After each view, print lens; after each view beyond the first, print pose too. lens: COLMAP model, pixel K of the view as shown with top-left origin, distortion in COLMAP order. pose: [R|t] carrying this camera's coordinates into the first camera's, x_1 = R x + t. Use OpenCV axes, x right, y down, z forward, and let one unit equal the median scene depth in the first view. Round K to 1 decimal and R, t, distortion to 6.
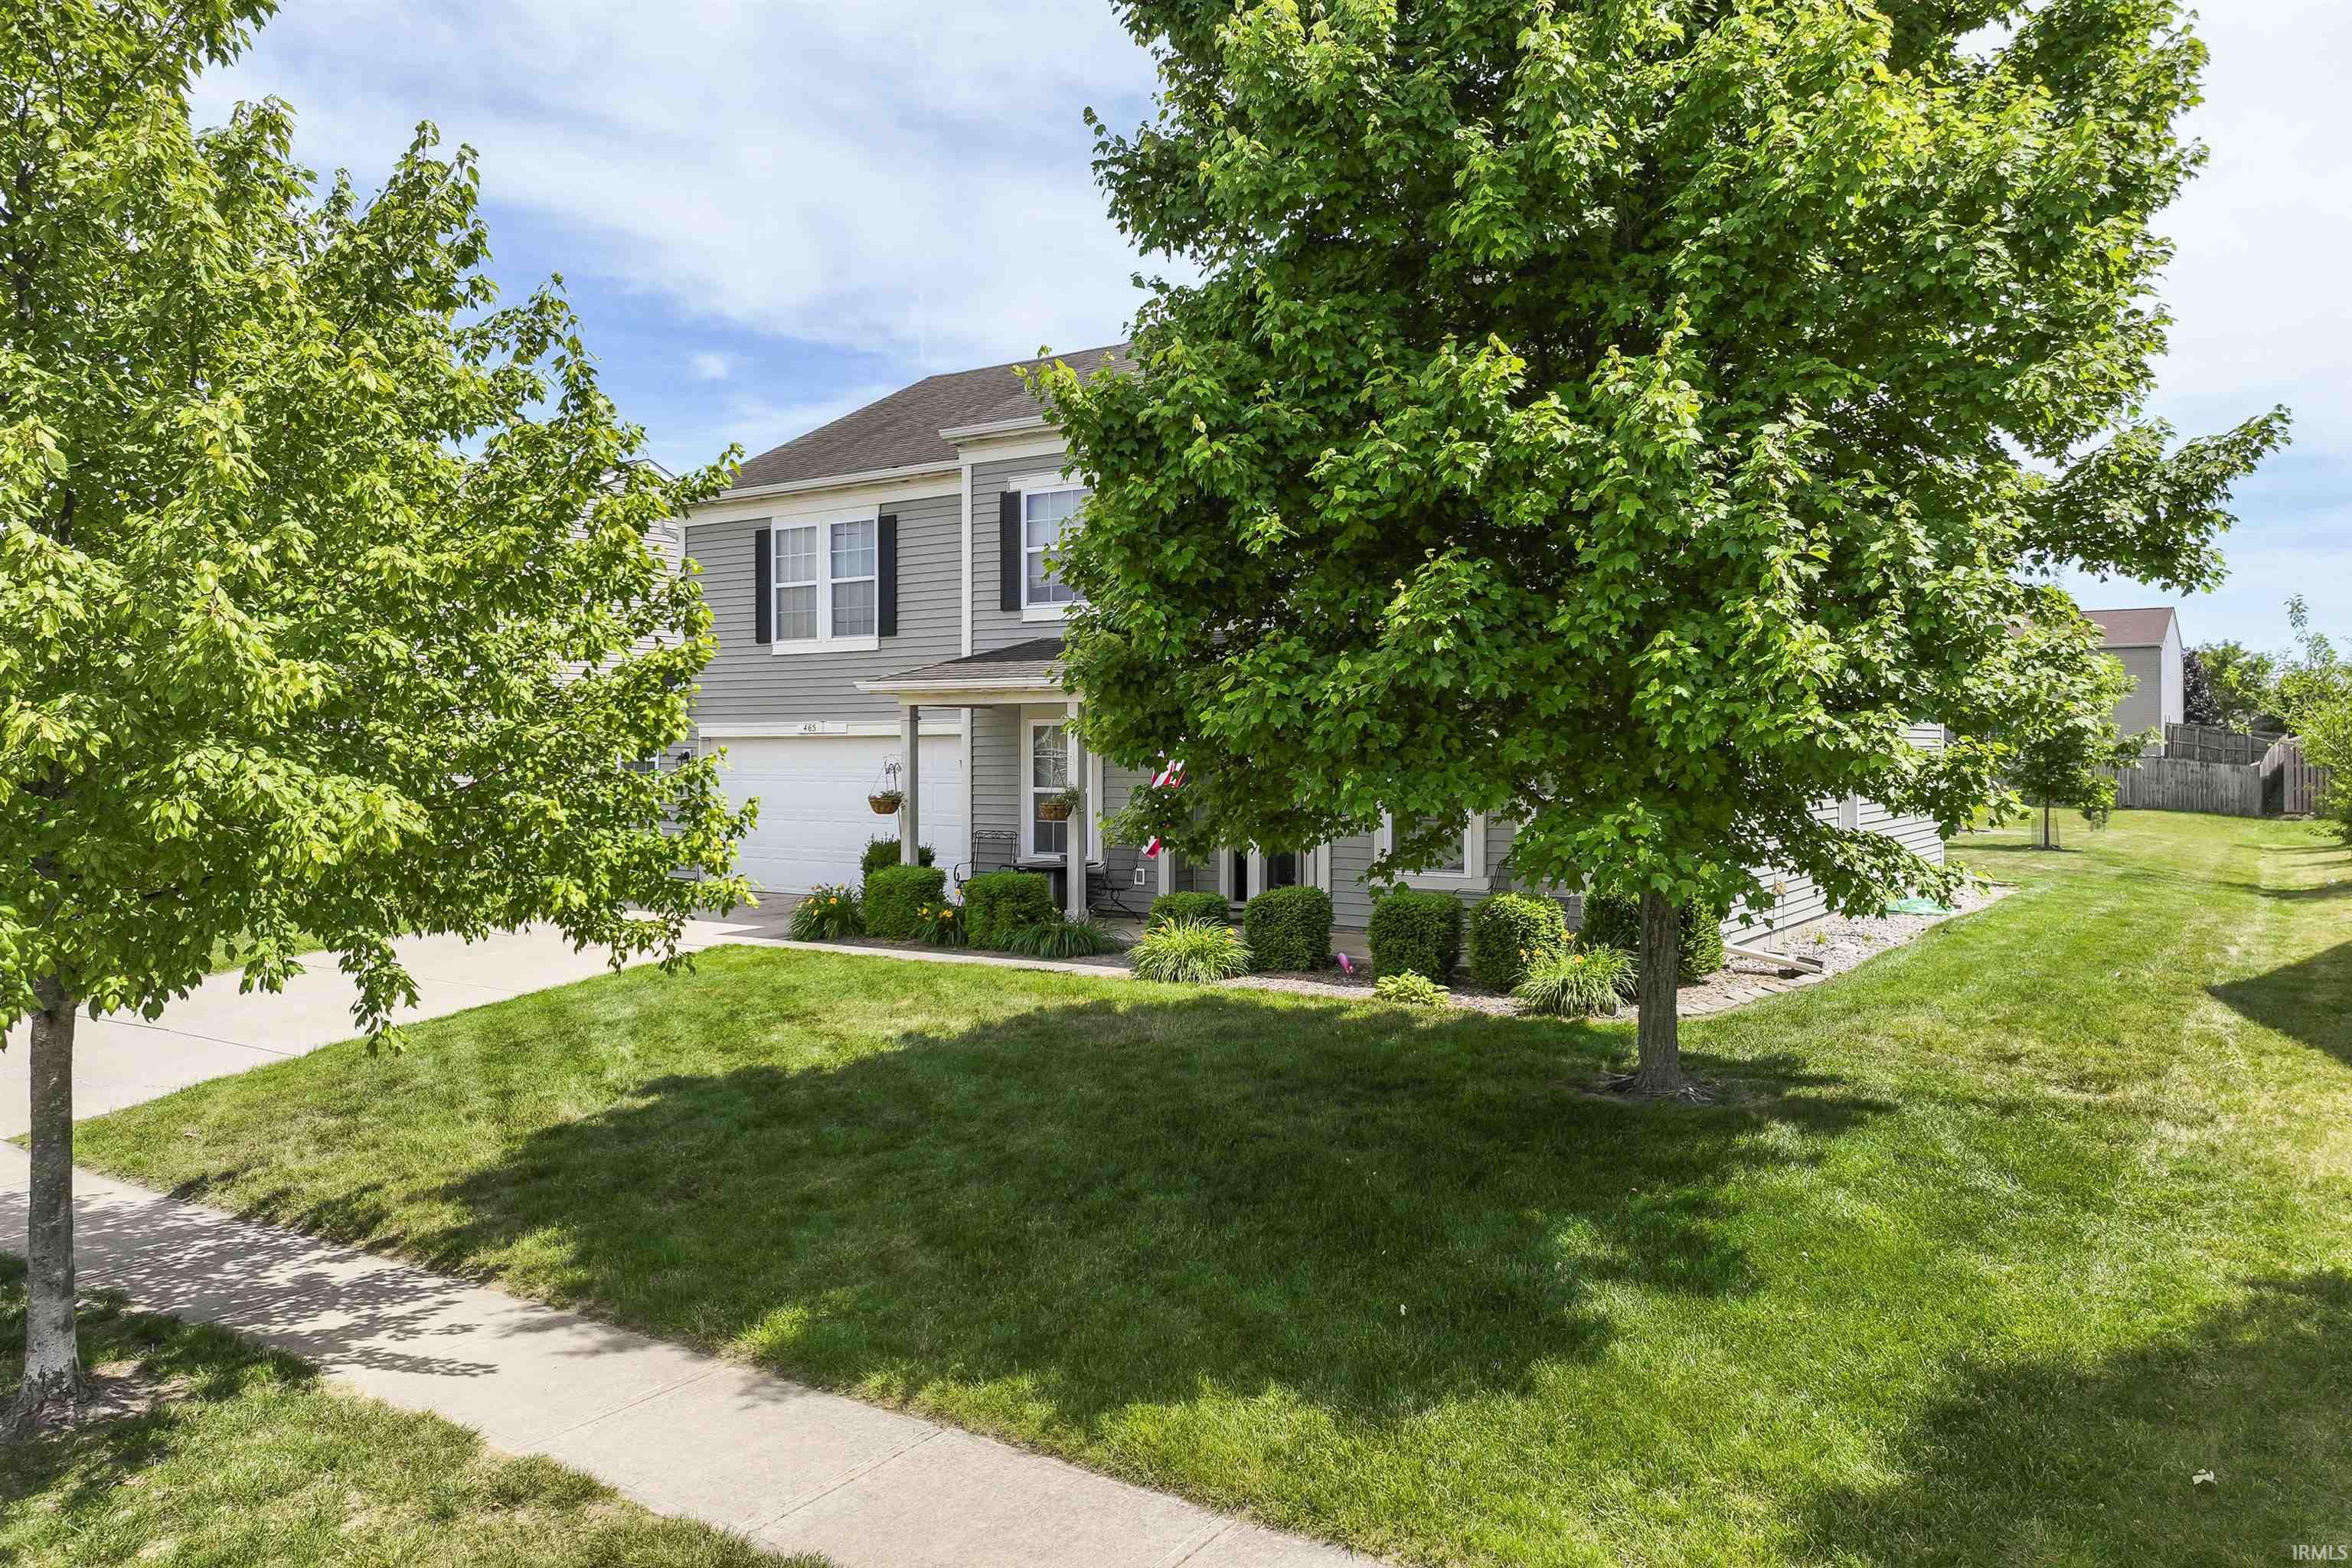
lens RADIAL K [[1660.0, 0, 1171.9], [0, 1660.0, 775.4], [0, 0, 1]] dist [0.007083, 0.008030]
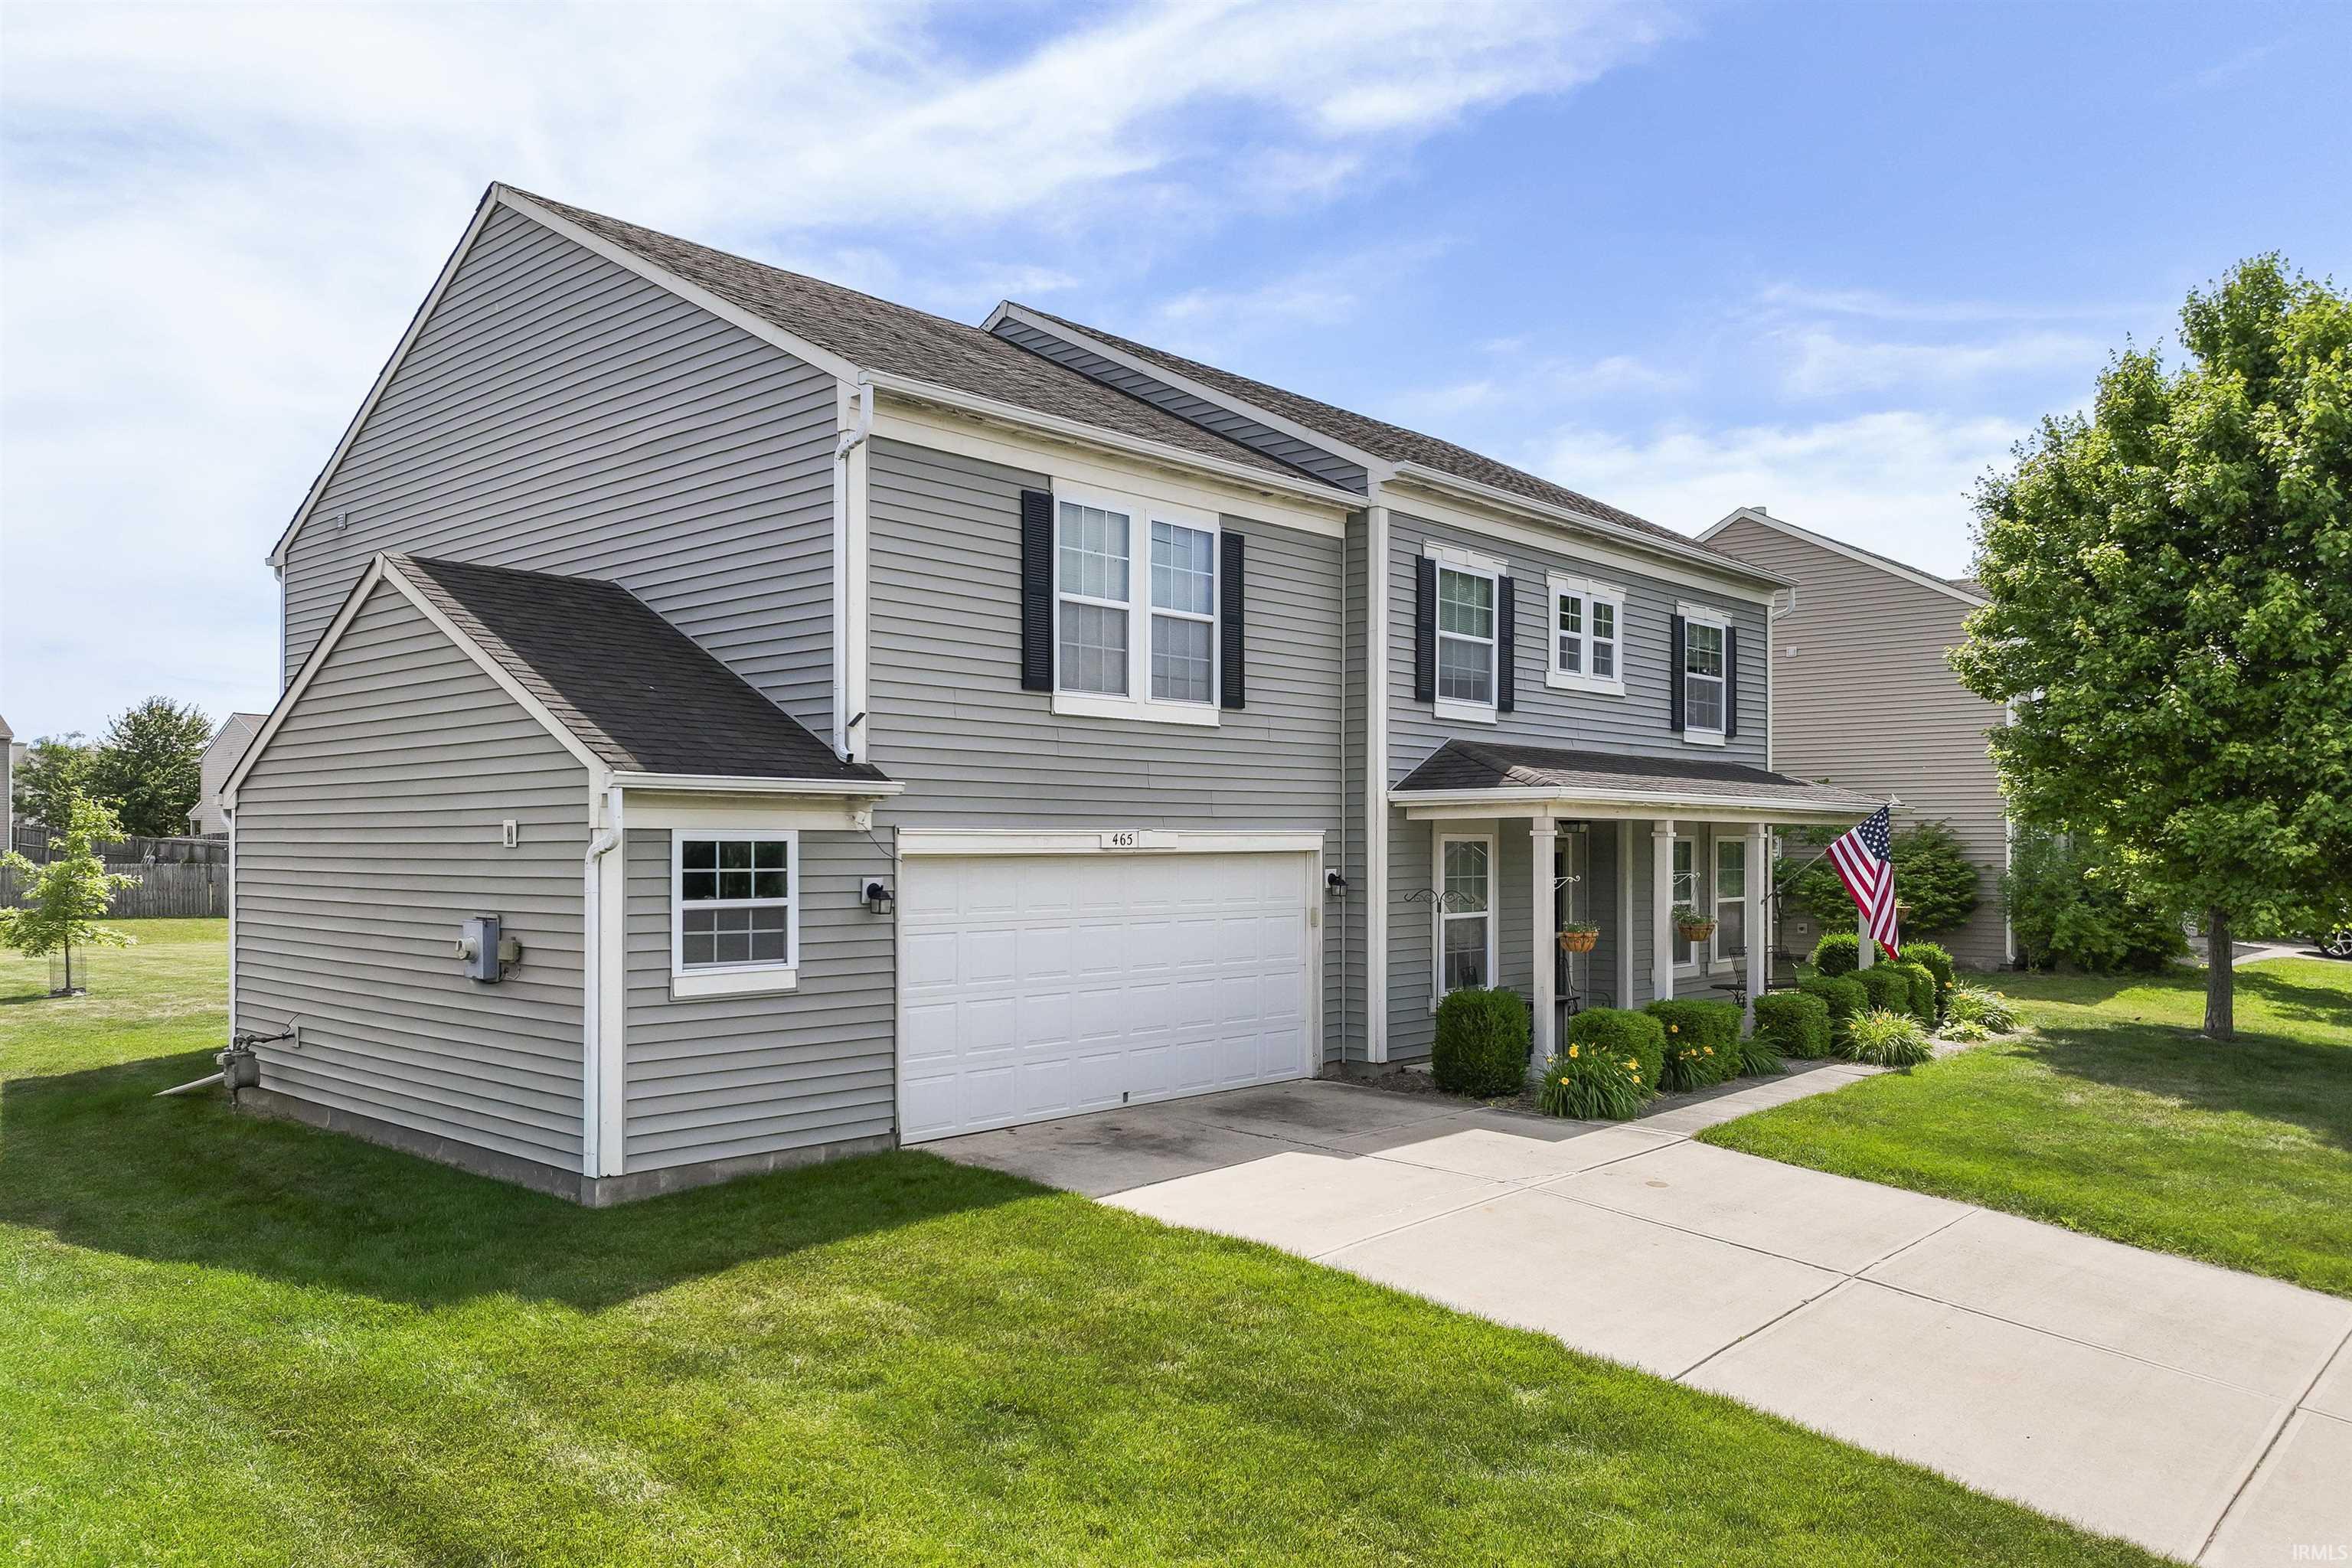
lens RADIAL K [[1660.0, 0, 1194.3], [0, 1660.0, 839.7], [0, 0, 1]] dist [0.007083, 0.008030]
pose [[0.124516, 0.001638, 0.992216, -0.853248], [0.015749, 0.999869, -0.003627, -0.026910], [-0.992093, 0.016078, 0.124474, 0.927762]]
